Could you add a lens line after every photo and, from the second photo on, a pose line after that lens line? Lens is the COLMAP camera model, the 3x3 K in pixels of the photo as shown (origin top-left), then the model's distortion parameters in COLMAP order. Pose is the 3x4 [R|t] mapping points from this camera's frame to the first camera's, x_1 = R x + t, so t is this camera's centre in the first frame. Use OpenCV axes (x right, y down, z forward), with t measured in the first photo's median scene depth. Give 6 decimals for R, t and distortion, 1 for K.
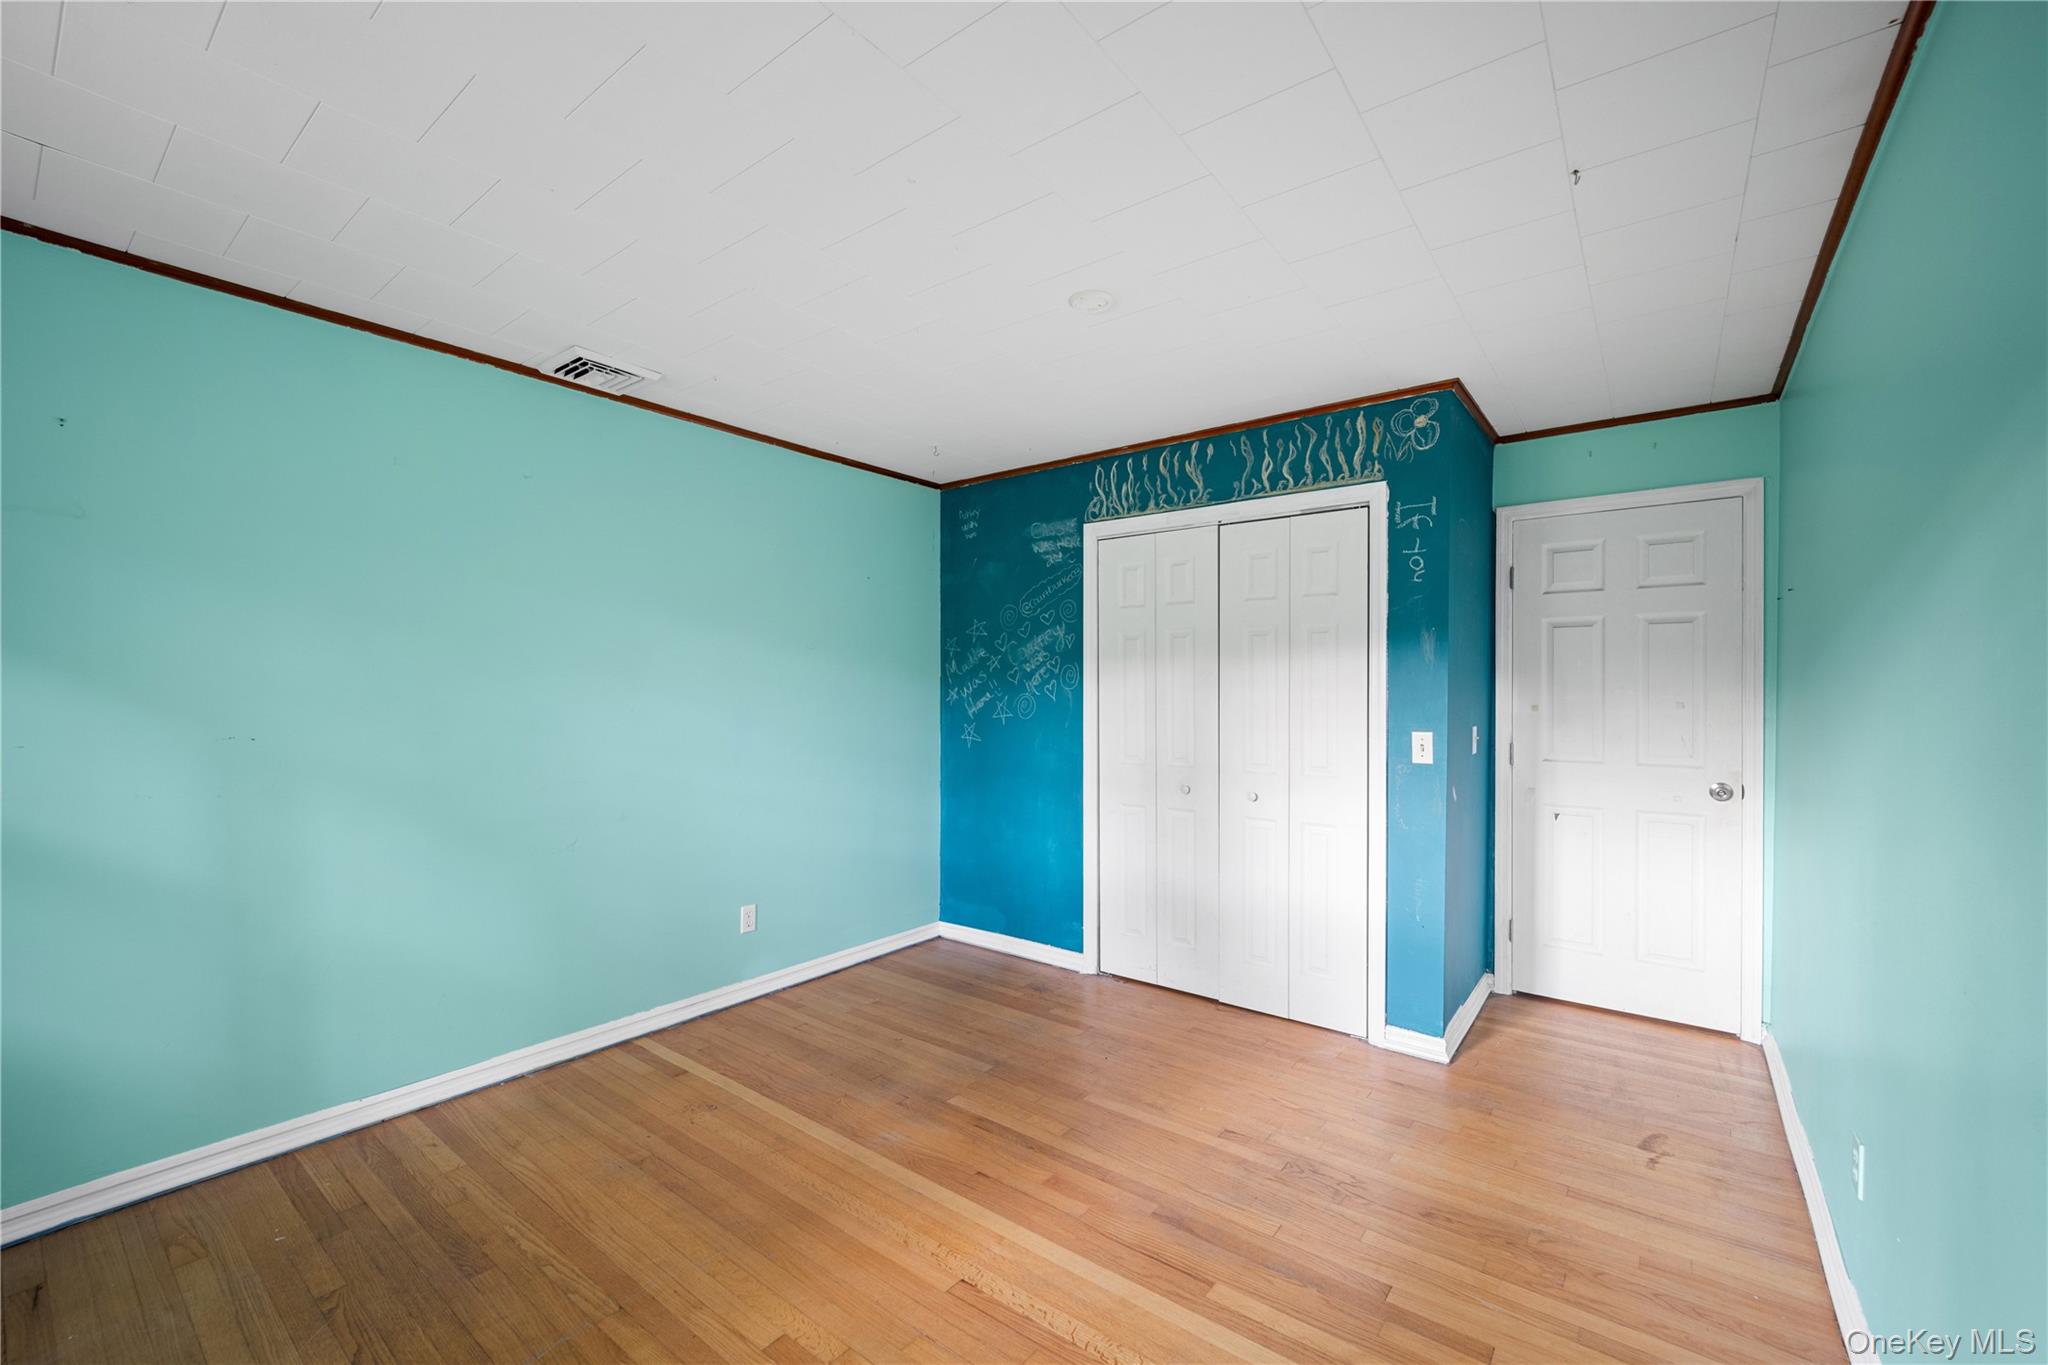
lens RADIAL K [[828.4, 0, 1032.5], [0, 828.4, 686.5], [0, 0, 1]] dist [-0.003970, -0.000625]
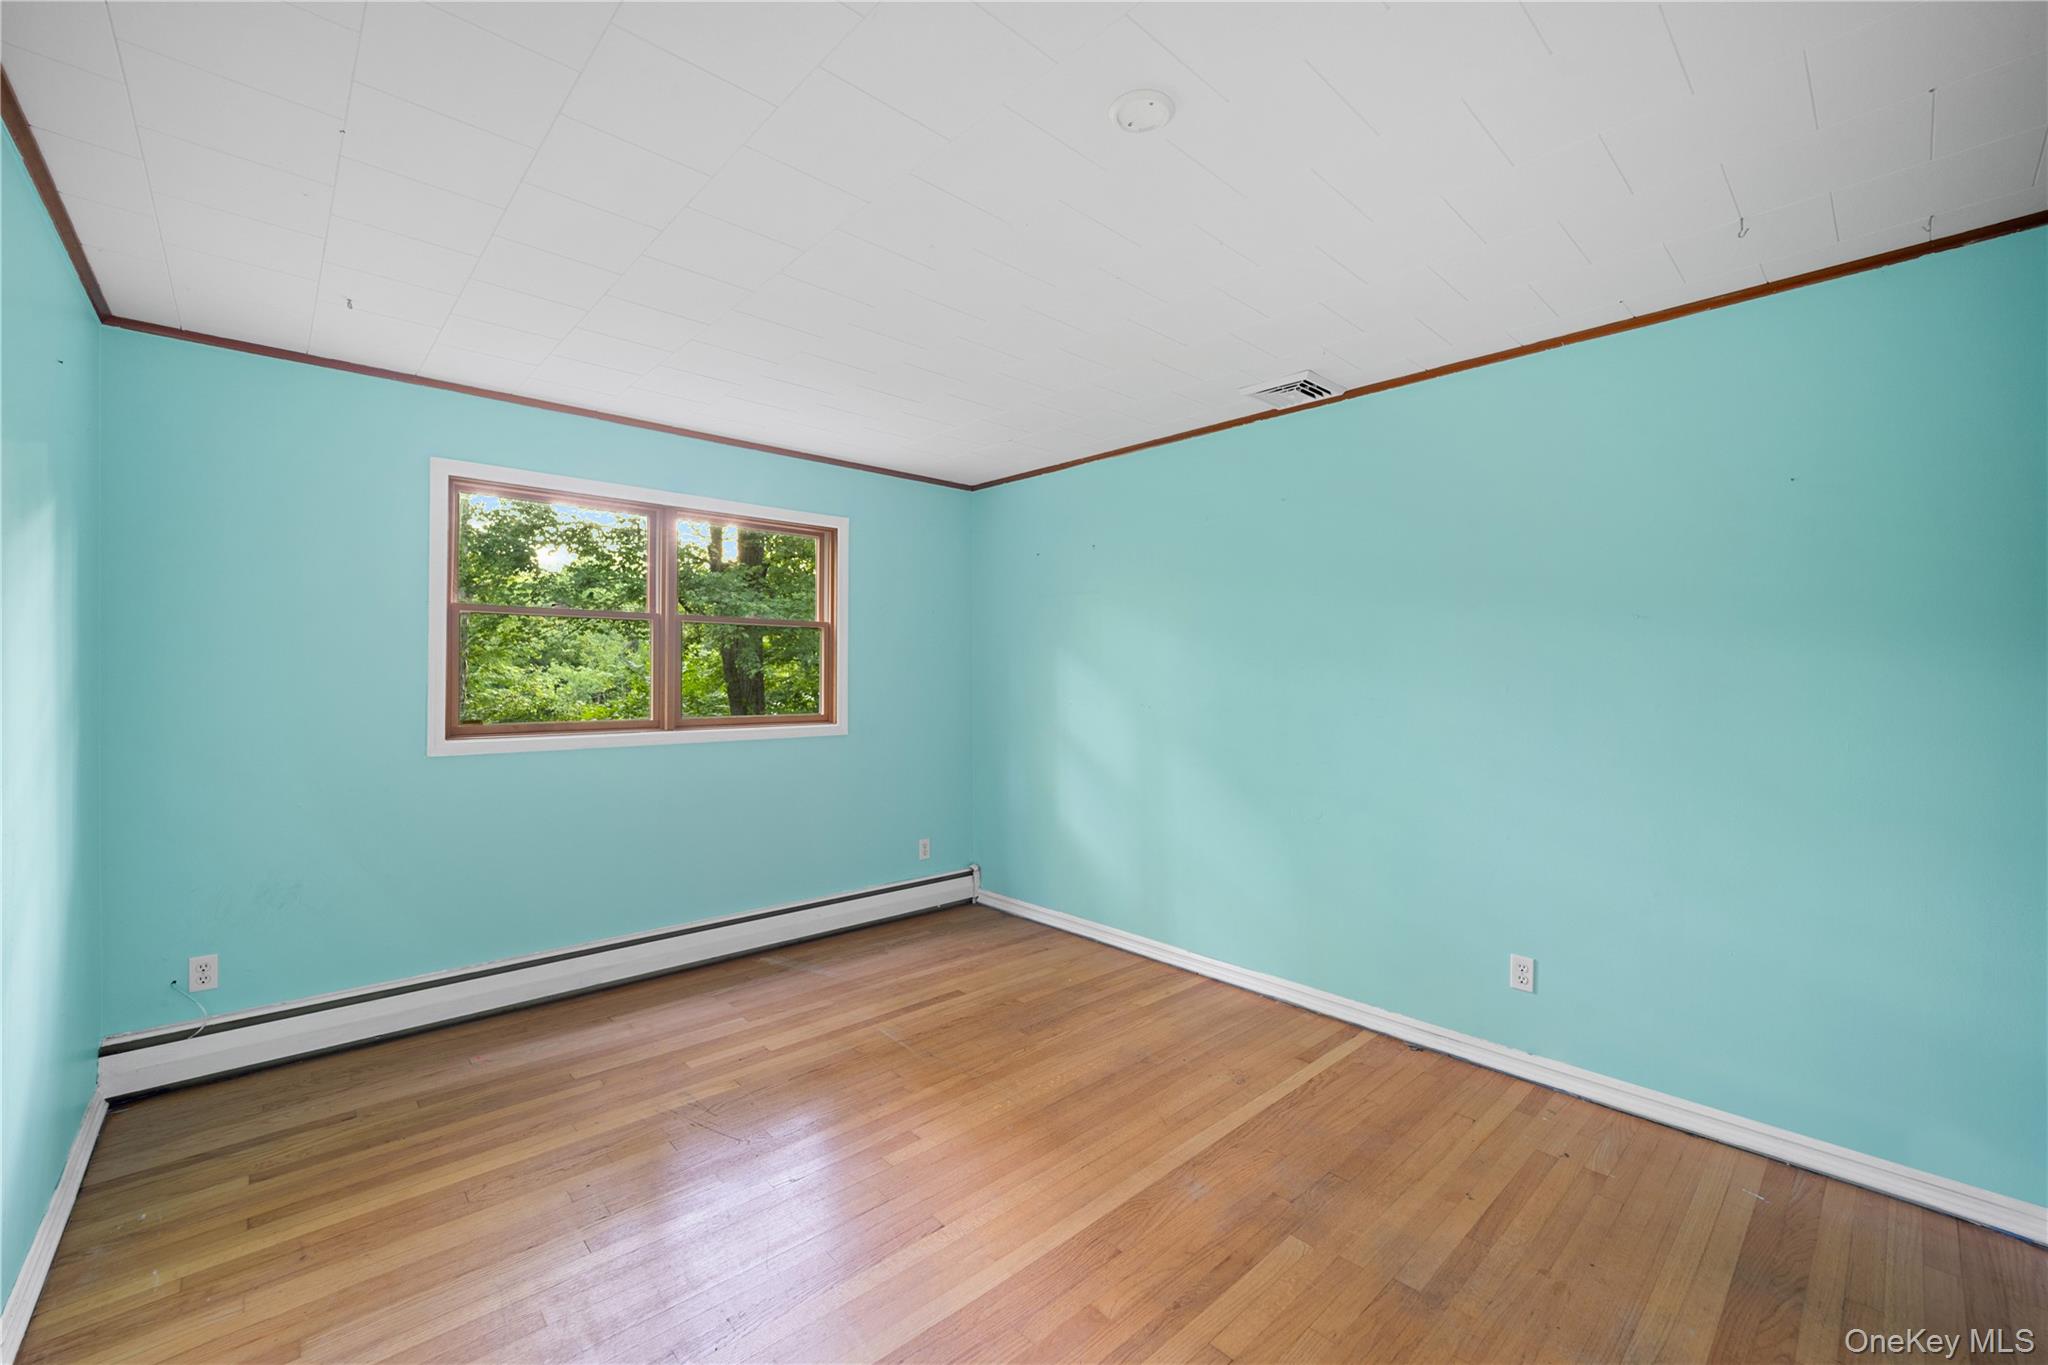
lens RADIAL K [[828.4, 0, 1032.0], [0, 828.4, 676.6], [0, 0, 1]] dist [-0.003970, -0.000625]
pose [[-0.157228, 0.000337, -0.987562, 0.641293], [-0.001721, 0.999998, 0.000615, 0.001524], [0.987561, 0.001796, -0.157227, 0.857834]]
